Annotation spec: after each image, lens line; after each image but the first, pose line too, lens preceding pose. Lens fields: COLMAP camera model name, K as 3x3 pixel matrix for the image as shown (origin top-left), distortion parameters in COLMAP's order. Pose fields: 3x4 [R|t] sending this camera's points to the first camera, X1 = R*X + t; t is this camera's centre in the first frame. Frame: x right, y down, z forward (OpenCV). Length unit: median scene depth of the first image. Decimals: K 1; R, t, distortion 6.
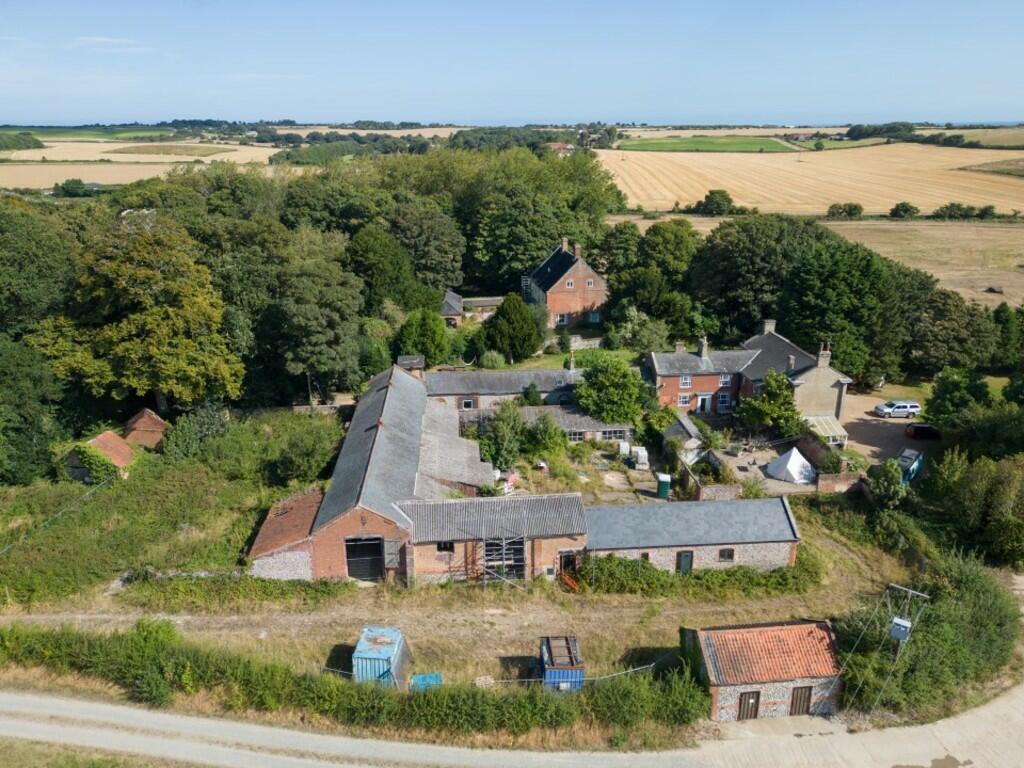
lens RADIAL K [[723.8, 0, 510.9], [0, 723.8, 402.7], [0, 0, 1]] dist [0.031811, -0.006053]
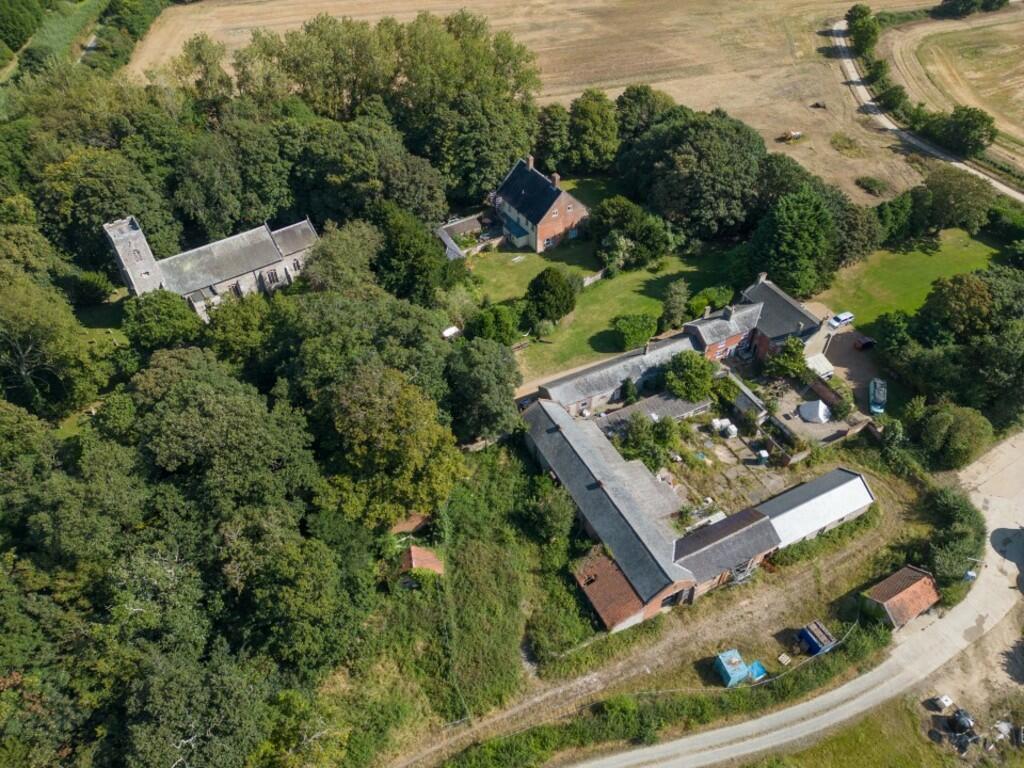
lens RADIAL K [[708.6, 0, 513.2], [0, 708.6, 386.1], [0, 0, 1]] dist [0.045103, -0.016029]
pose [[0.922164, -0.270522, 0.276463, -0.524317], [0.134384, 0.894293, 0.426828, -0.590373], [-0.362705, -0.356453, 0.861038, -0.046561]]
